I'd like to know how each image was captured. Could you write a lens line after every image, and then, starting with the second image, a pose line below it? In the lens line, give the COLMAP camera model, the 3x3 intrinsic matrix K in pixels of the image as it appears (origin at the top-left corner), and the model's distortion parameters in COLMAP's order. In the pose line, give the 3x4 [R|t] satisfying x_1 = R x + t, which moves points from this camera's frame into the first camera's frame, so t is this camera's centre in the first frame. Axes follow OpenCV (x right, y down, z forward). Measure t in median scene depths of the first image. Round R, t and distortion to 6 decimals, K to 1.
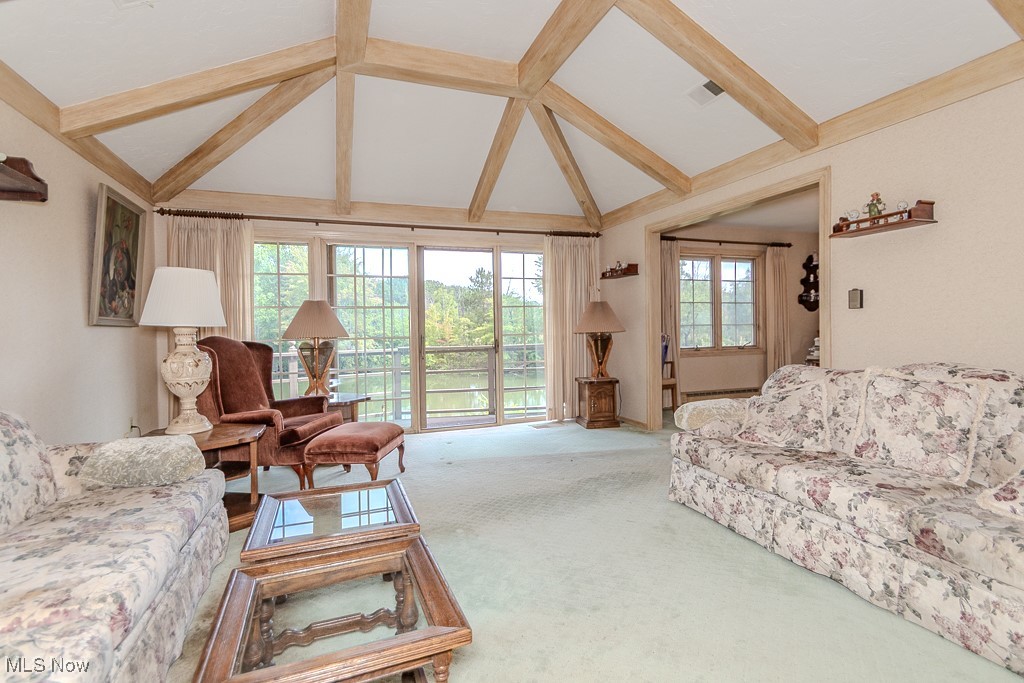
lens RADIAL K [[478.9, 0, 514.0], [0, 478.9, 332.3], [0, 0, 1]] dist [-0.002289, -0.002472]
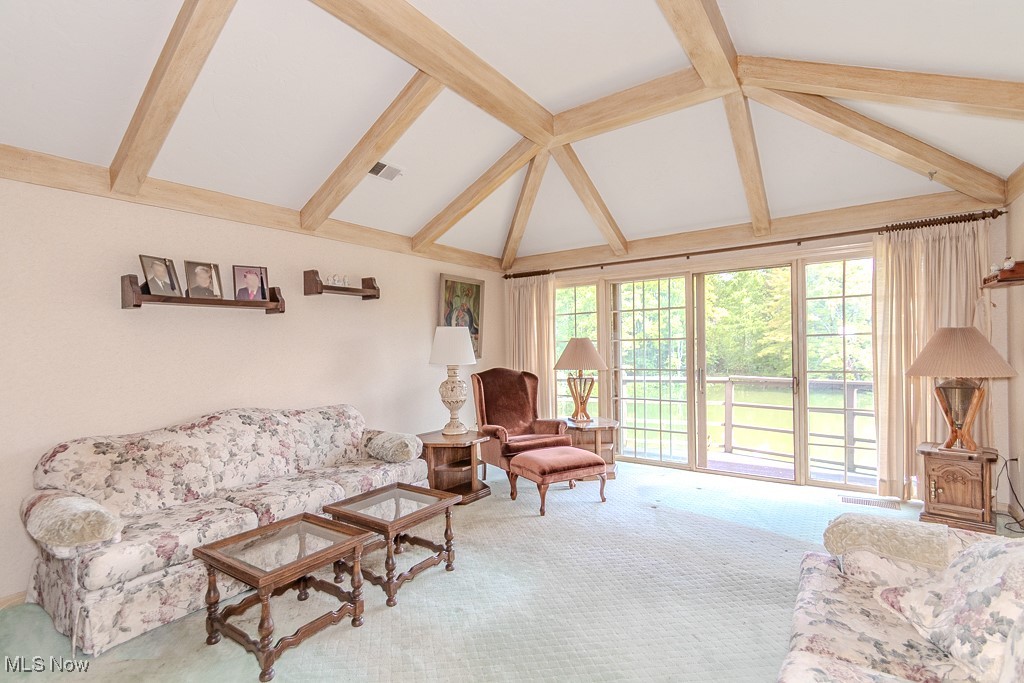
lens RADIAL K [[478.9, 0, 514.8], [0, 478.9, 346.3], [0, 0, 1]] dist [-0.002289, -0.002472]
pose [[0.549682, 0.012725, -0.835277, 0.420487], [0.001628, 0.999866, 0.016303, -0.055796], [0.835373, -0.010321, 0.549587, 0.191843]]
